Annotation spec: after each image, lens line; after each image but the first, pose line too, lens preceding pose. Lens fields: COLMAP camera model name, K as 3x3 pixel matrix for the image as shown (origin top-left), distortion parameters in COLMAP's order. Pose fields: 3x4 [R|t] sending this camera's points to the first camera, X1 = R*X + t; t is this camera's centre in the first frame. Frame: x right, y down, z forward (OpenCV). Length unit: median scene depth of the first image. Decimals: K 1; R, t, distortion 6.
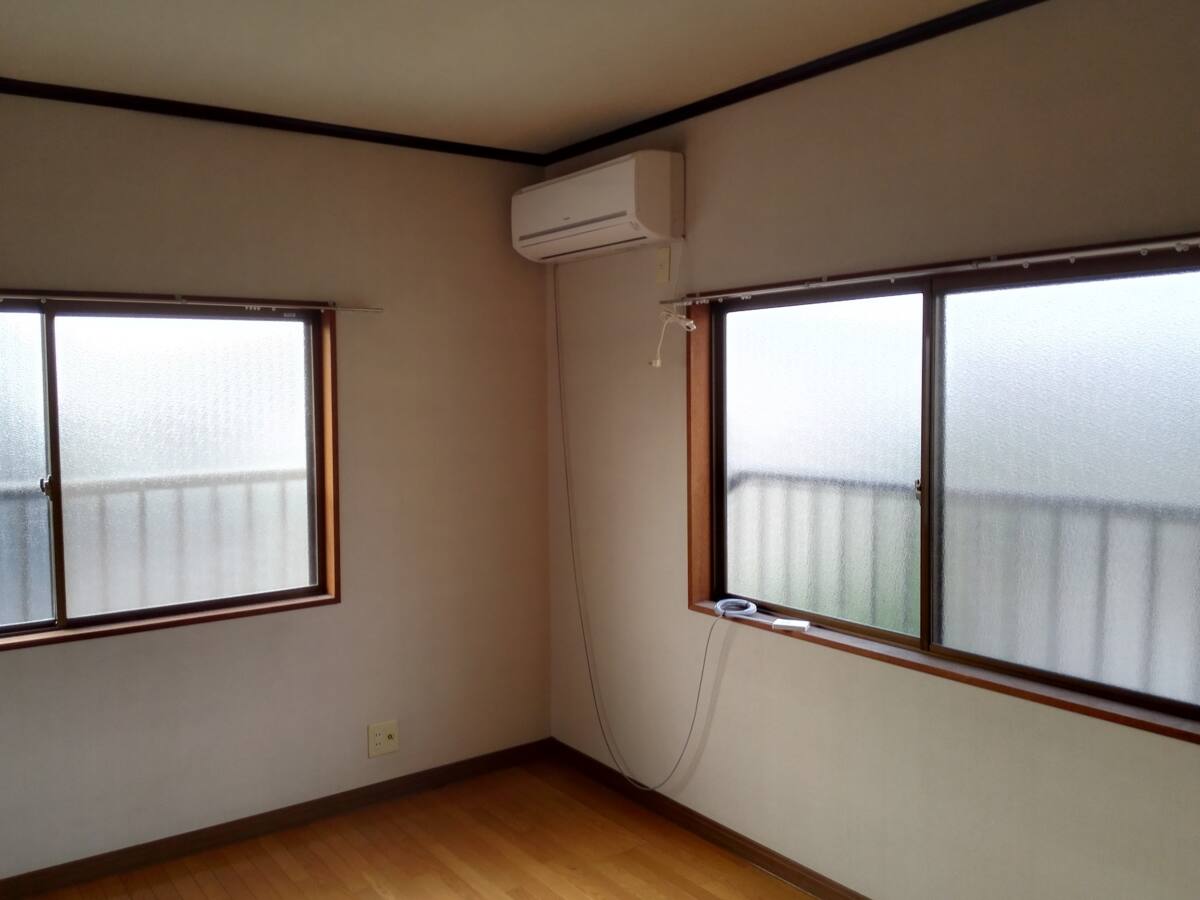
lens RADIAL K [[1005.9, 0, 600.0], [0, 1005.9, 450.0], [0, 0, 1]] dist [-0.003427, -0.000852]
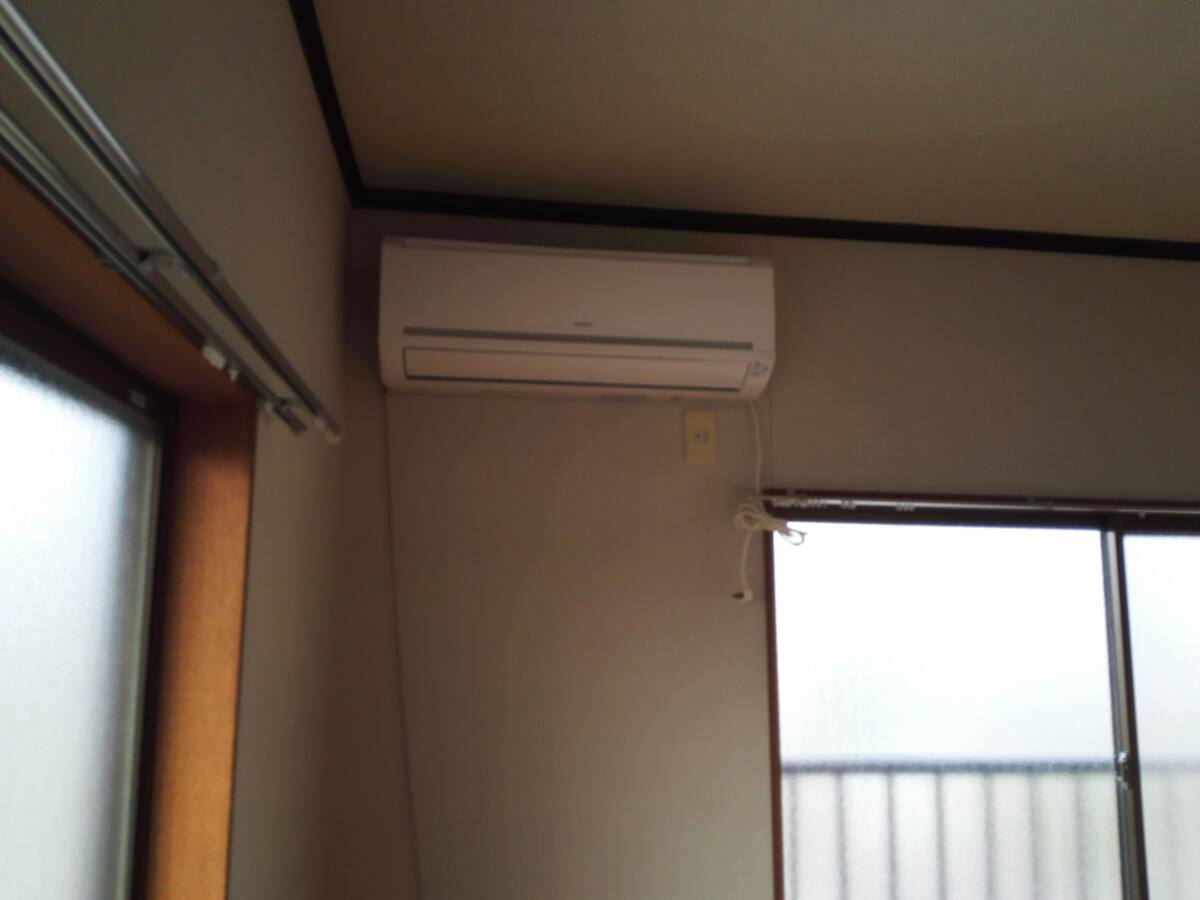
lens RADIAL K [[1005.9, 0, 600.0], [0, 1005.9, 450.0], [0, 0, 1]] dist [-0.003427, -0.000852]
pose [[0.468983, 0.158370, 0.868892, -0.599372], [0.040091, 0.978961, -0.200072, -0.061764], [-0.882297, 0.128665, 0.452767, 0.904244]]
